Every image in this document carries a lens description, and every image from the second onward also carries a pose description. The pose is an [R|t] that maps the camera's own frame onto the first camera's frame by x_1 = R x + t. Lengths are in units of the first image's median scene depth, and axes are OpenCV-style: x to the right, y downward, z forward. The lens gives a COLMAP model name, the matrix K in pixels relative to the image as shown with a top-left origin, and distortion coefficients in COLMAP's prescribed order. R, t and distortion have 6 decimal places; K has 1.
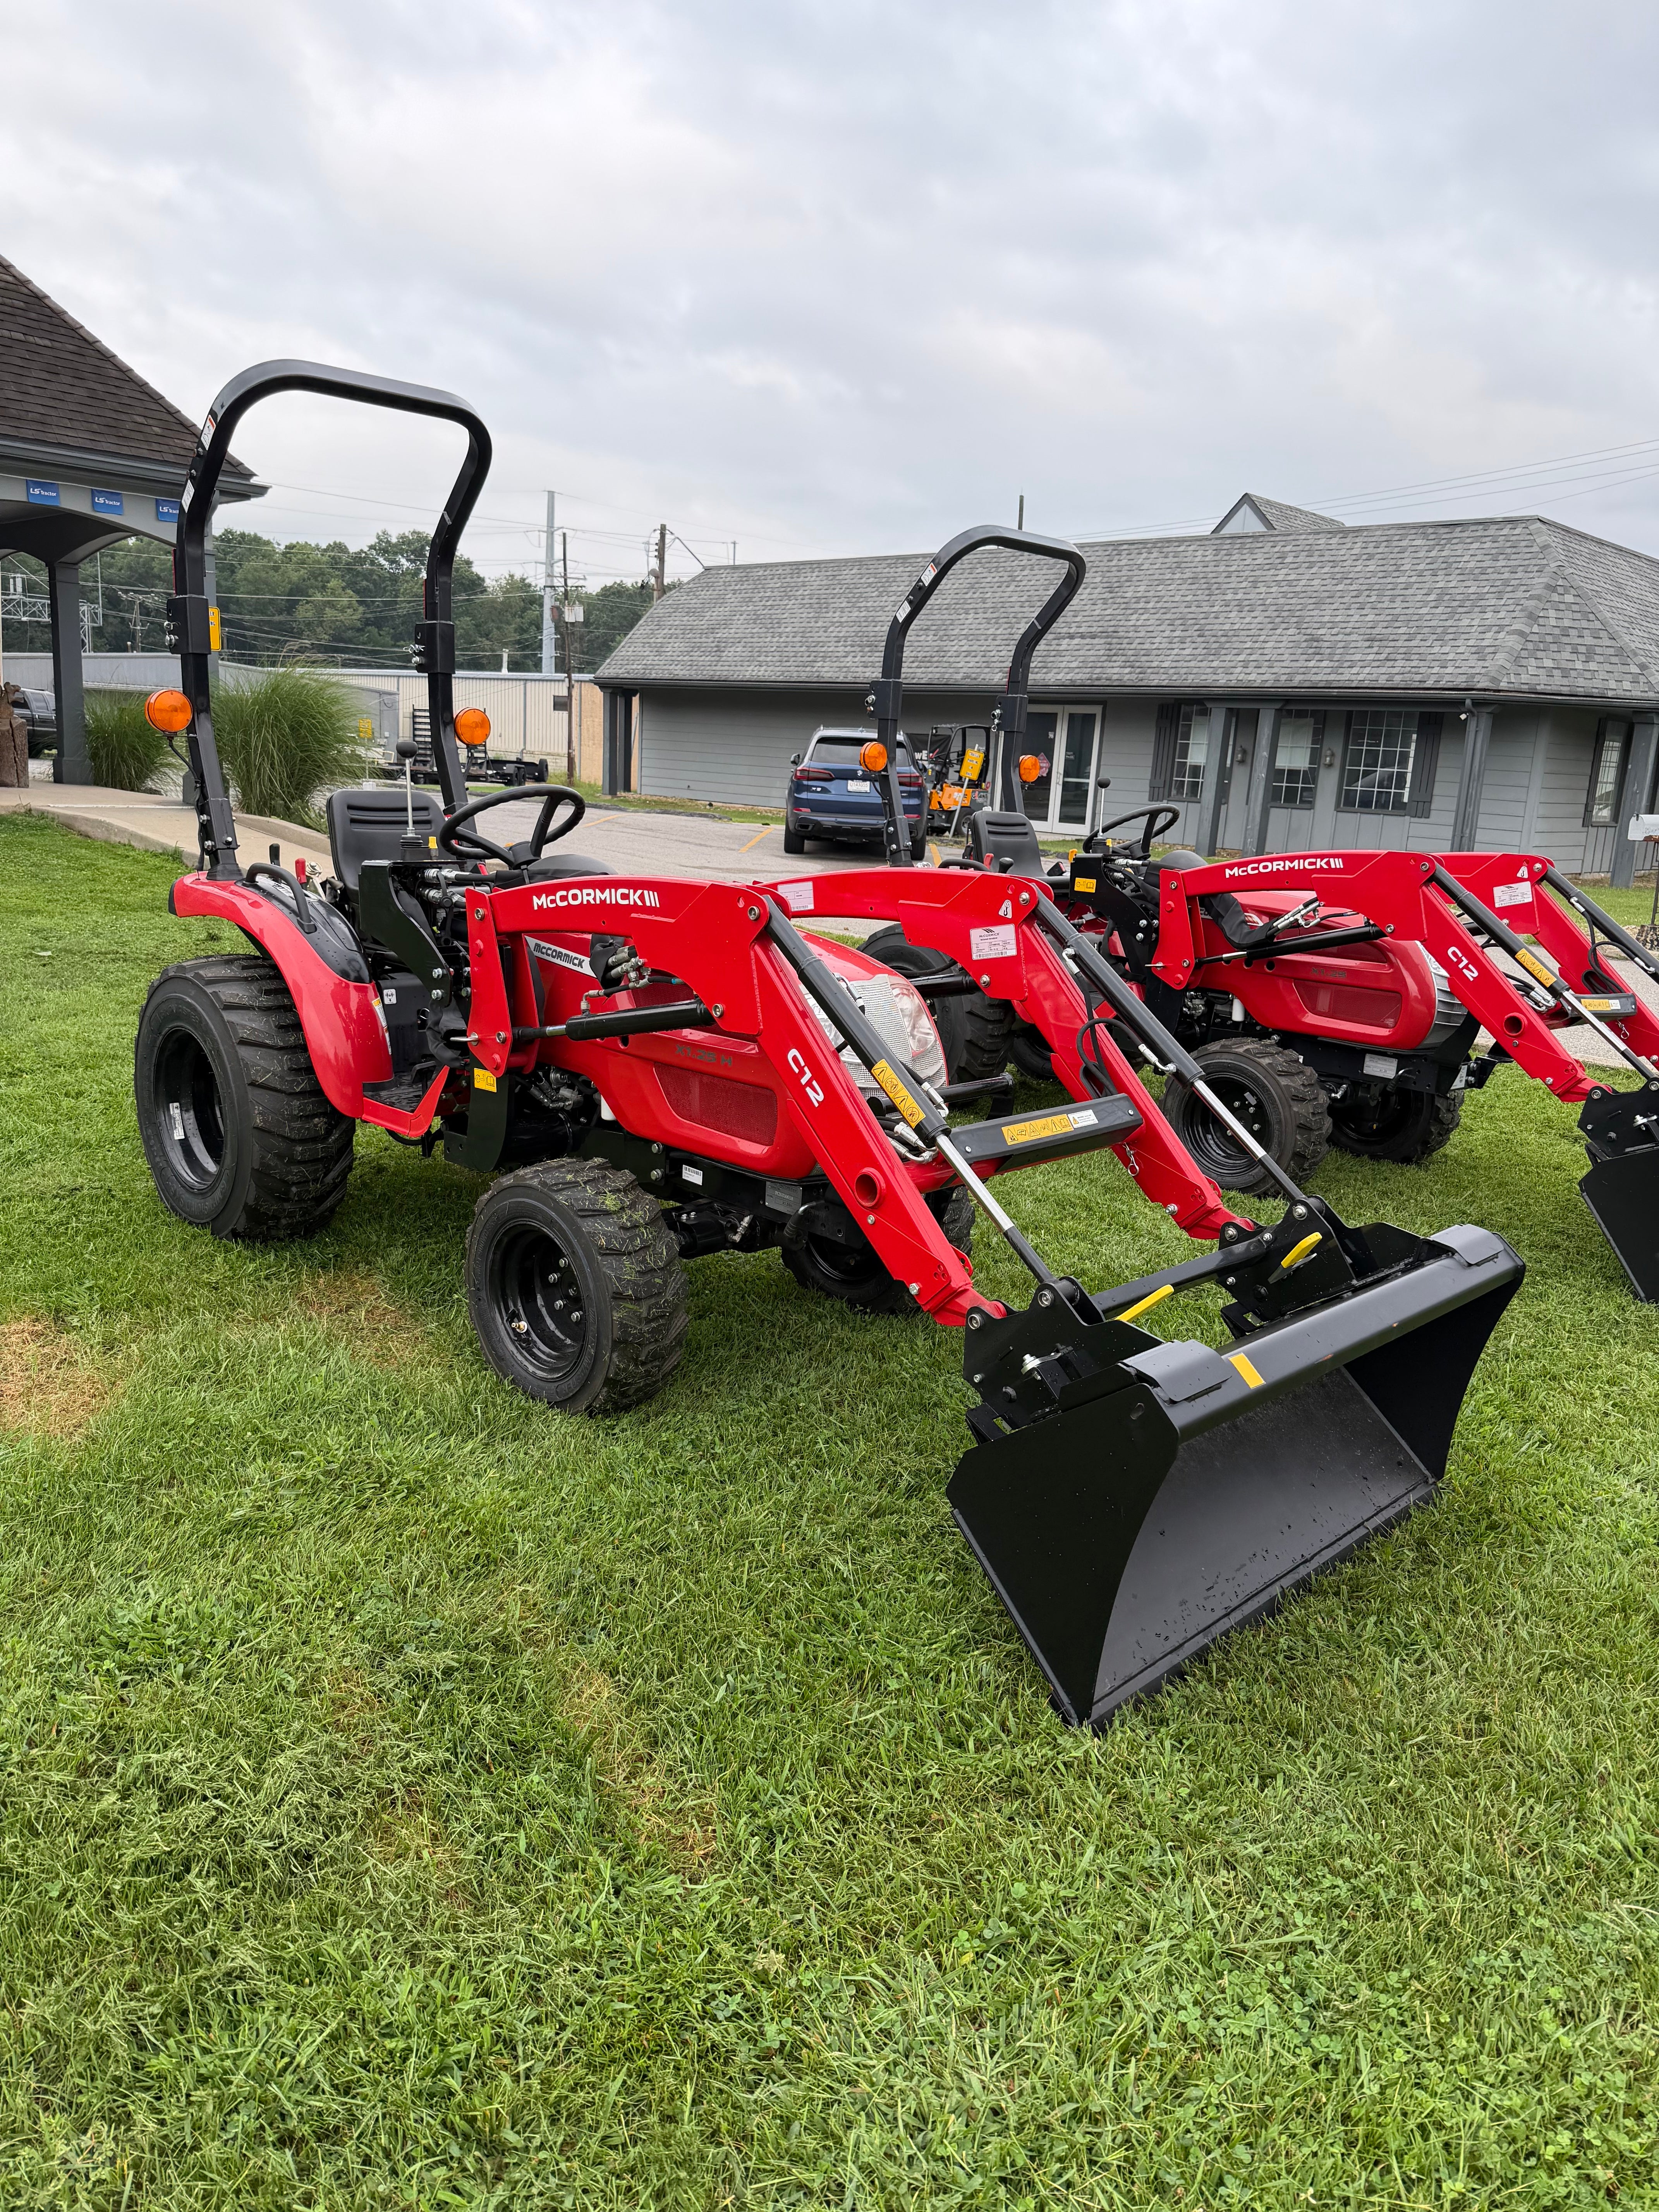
lens RADIAL K [[1545.7, 0, 819.3], [0, 1545.7, 1112.7], [0, 0, 1]] dist [0.100560, -0.193055]
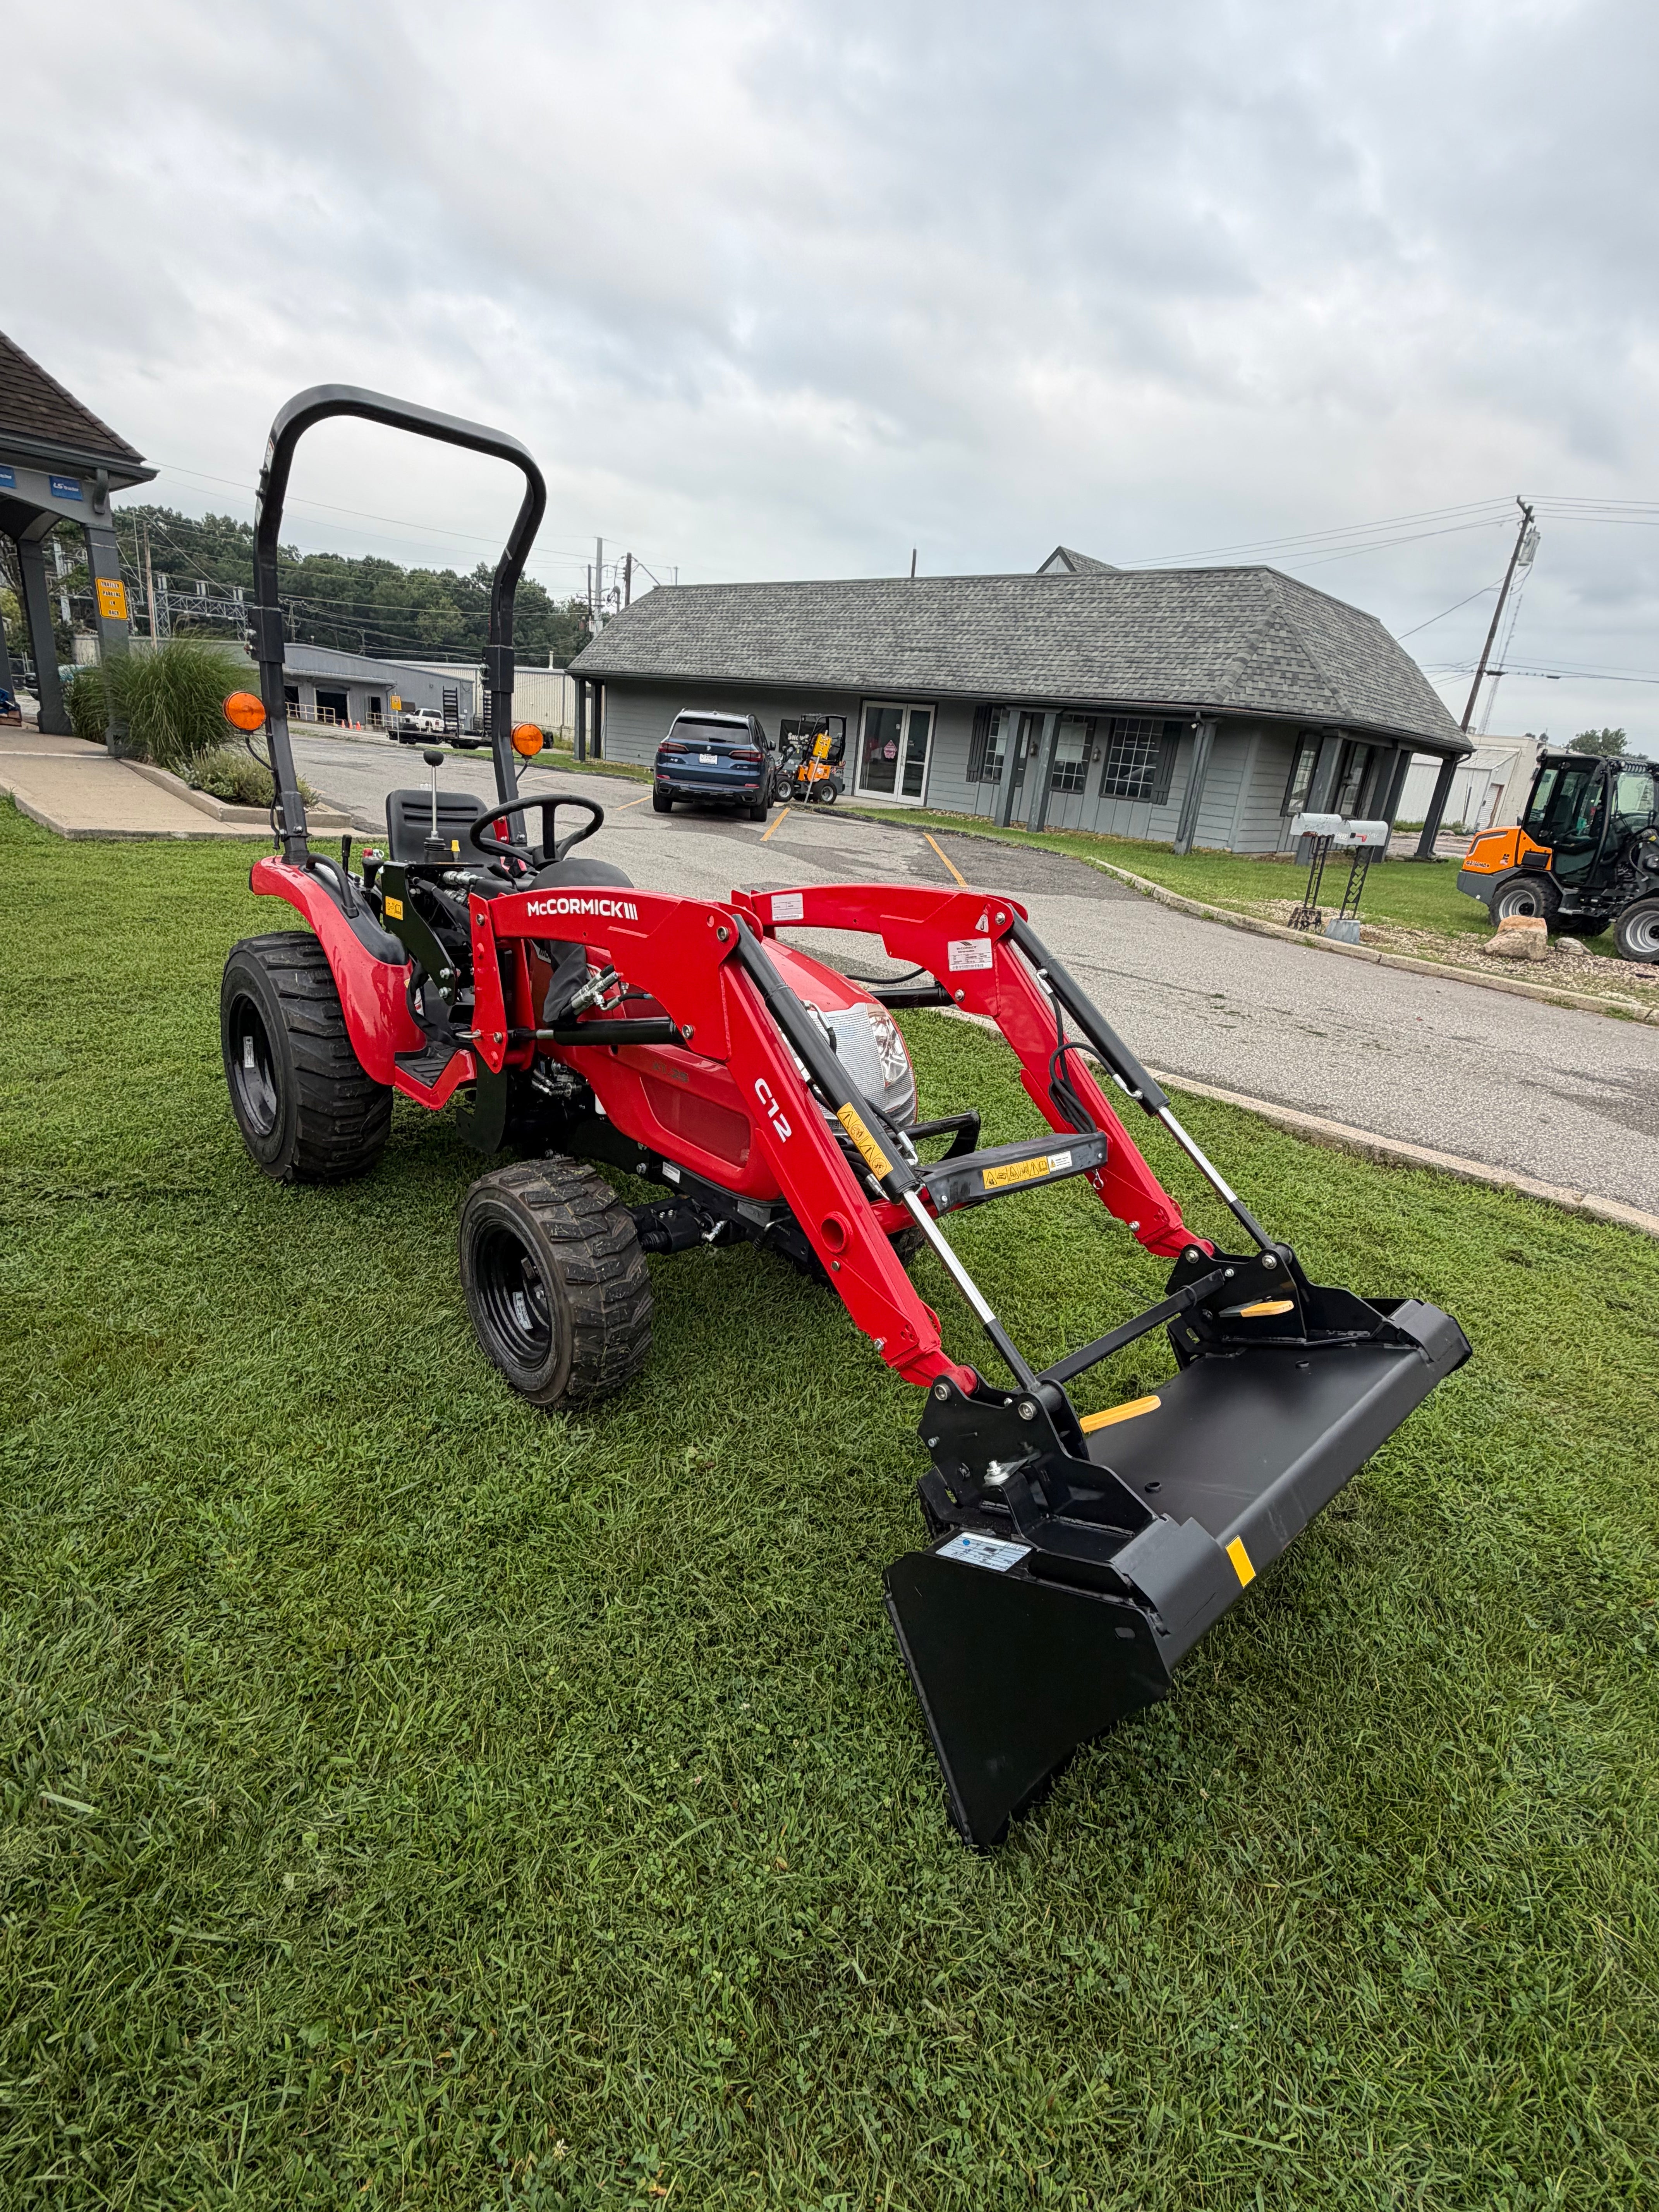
lens RADIAL K [[1024.8, 0, 823.0], [0, 1024.8, 1103.4], [0, 0, 1]] dist [-0.003523, 0.000198]
pose [[0.999039, 0.030950, 0.031020, 0.077875], [-0.034304, 0.992869, 0.114169, -0.026259], [-0.027265, -0.115123, 0.992977, 0.117815]]
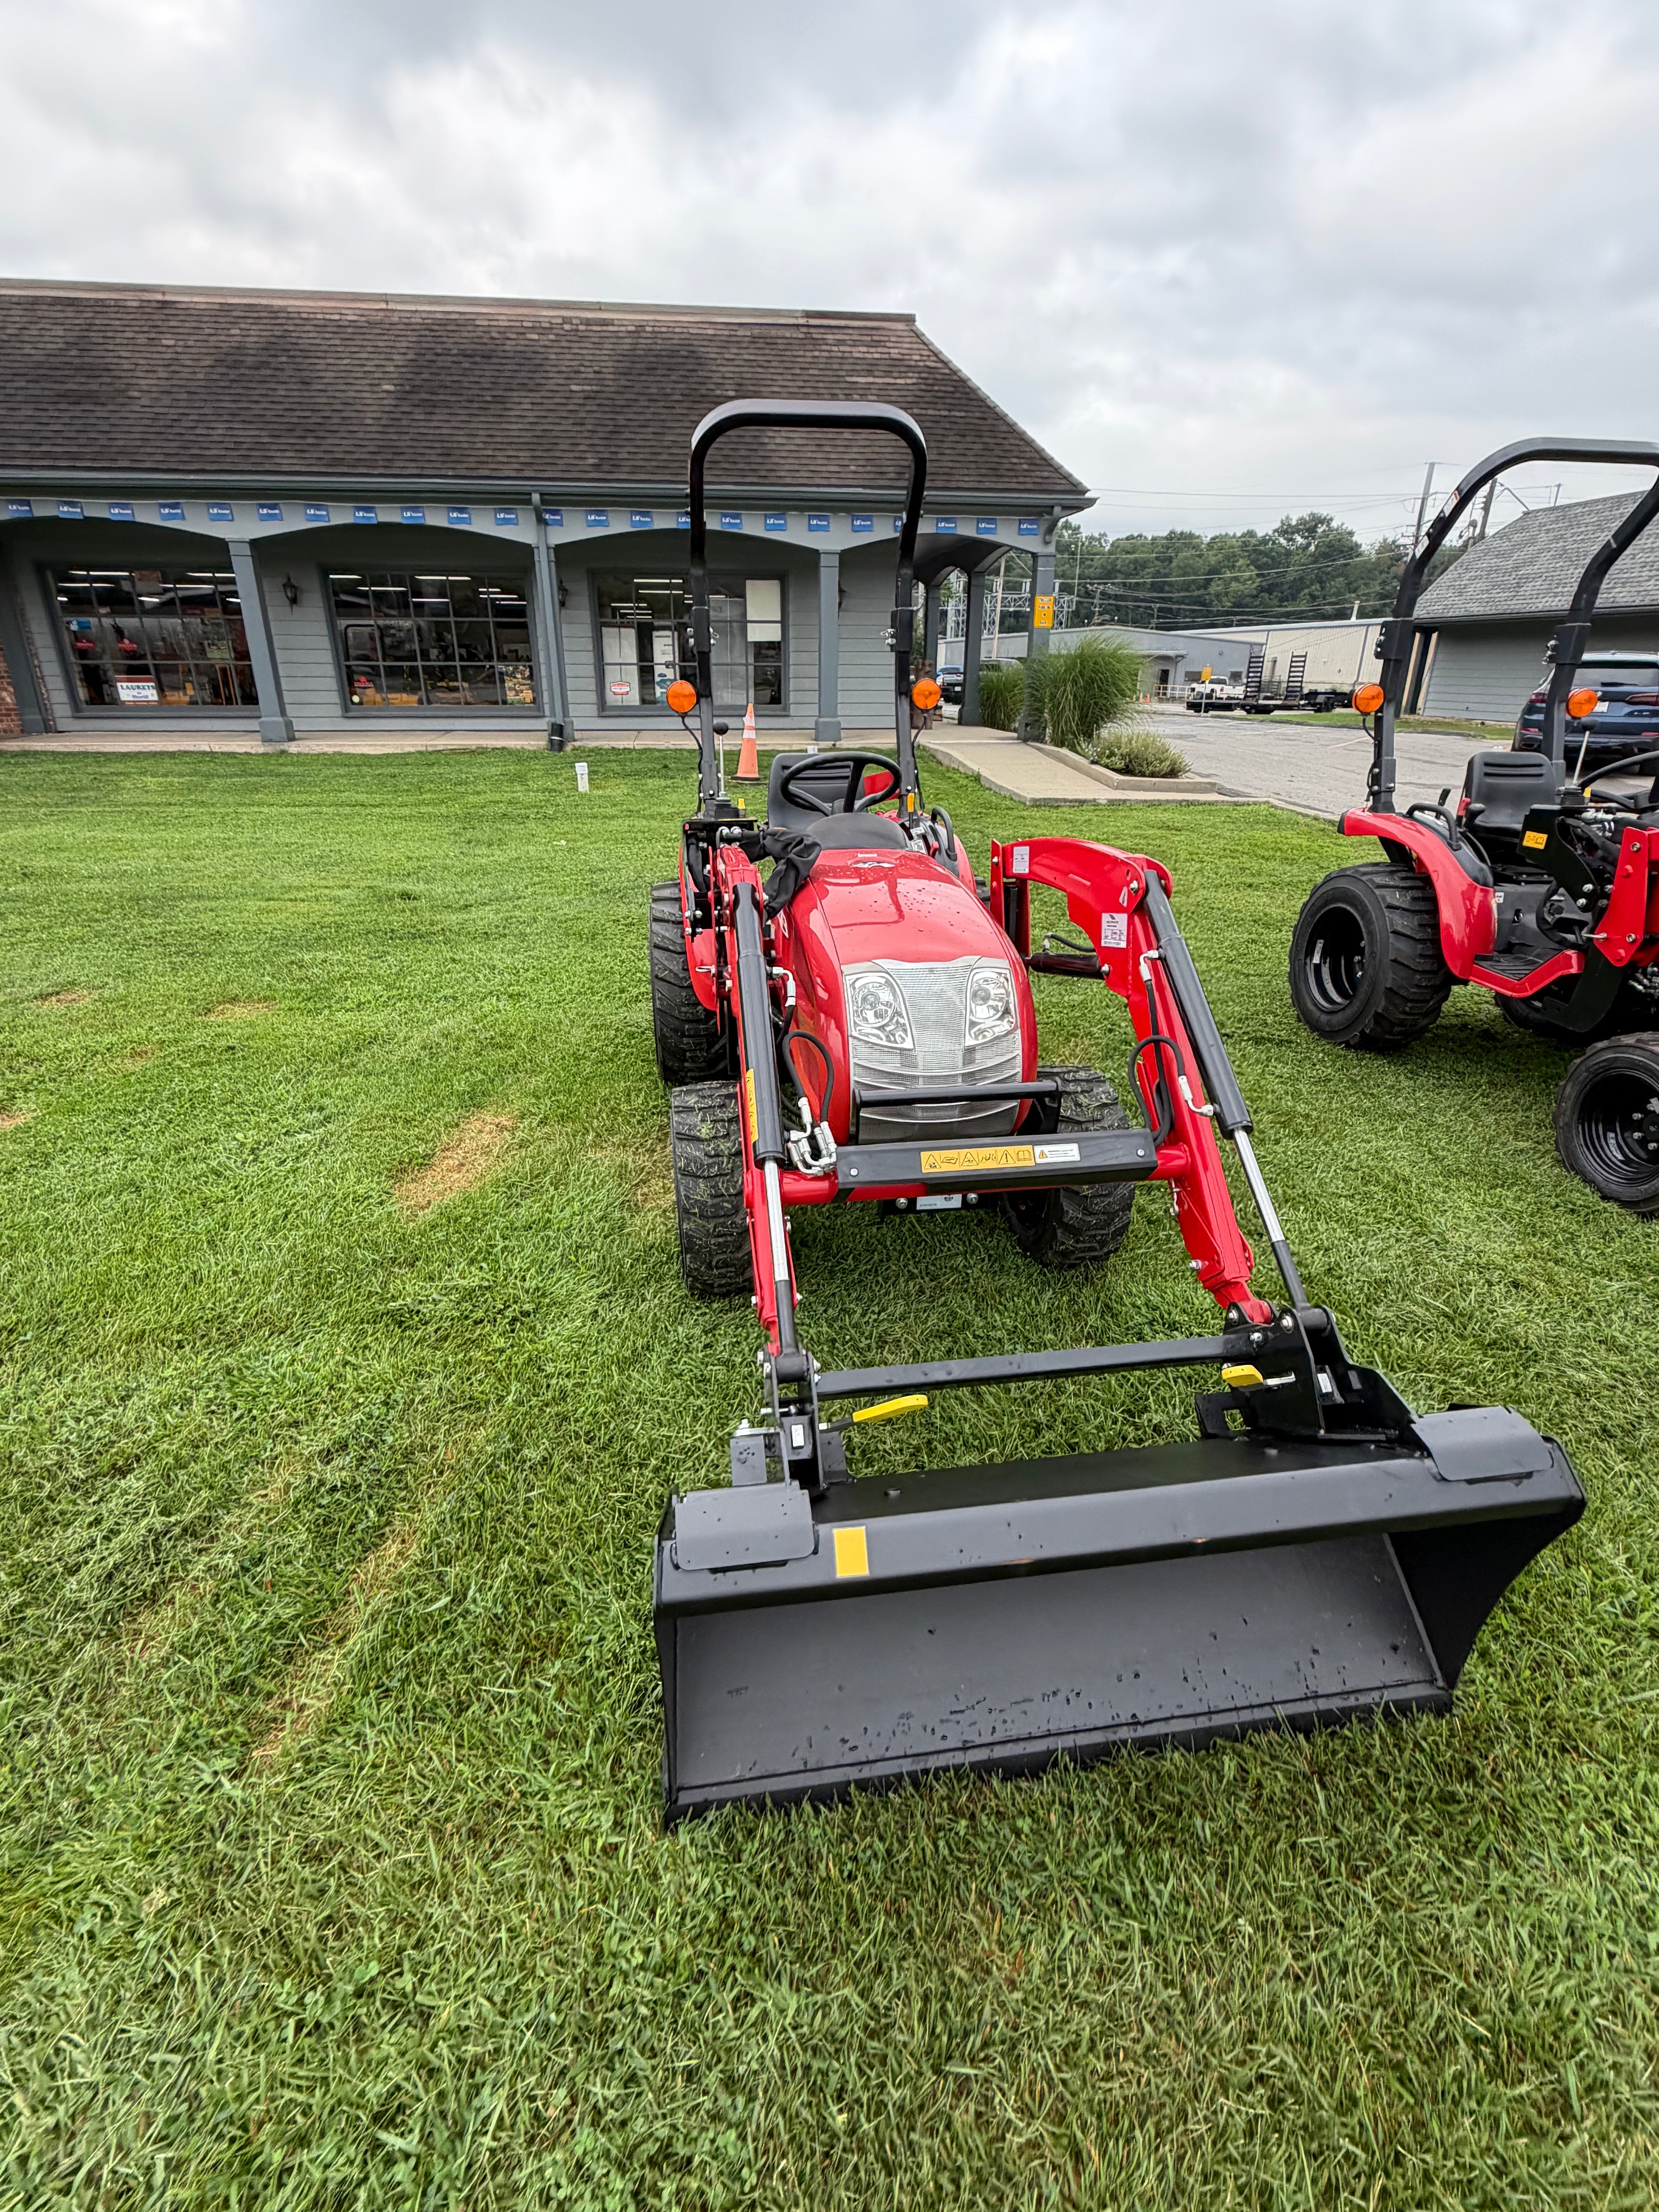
lens RADIAL K [[1024.8, 0, 823.0], [0, 1024.8, 1103.4], [0, 0, 1]] dist [-0.003523, 0.000198]
pose [[0.794701, 0.188828, -0.576884, 0.047959], [-0.096404, 0.977583, 0.187182, -0.014557], [0.599297, -0.093140, 0.795090, 0.053792]]
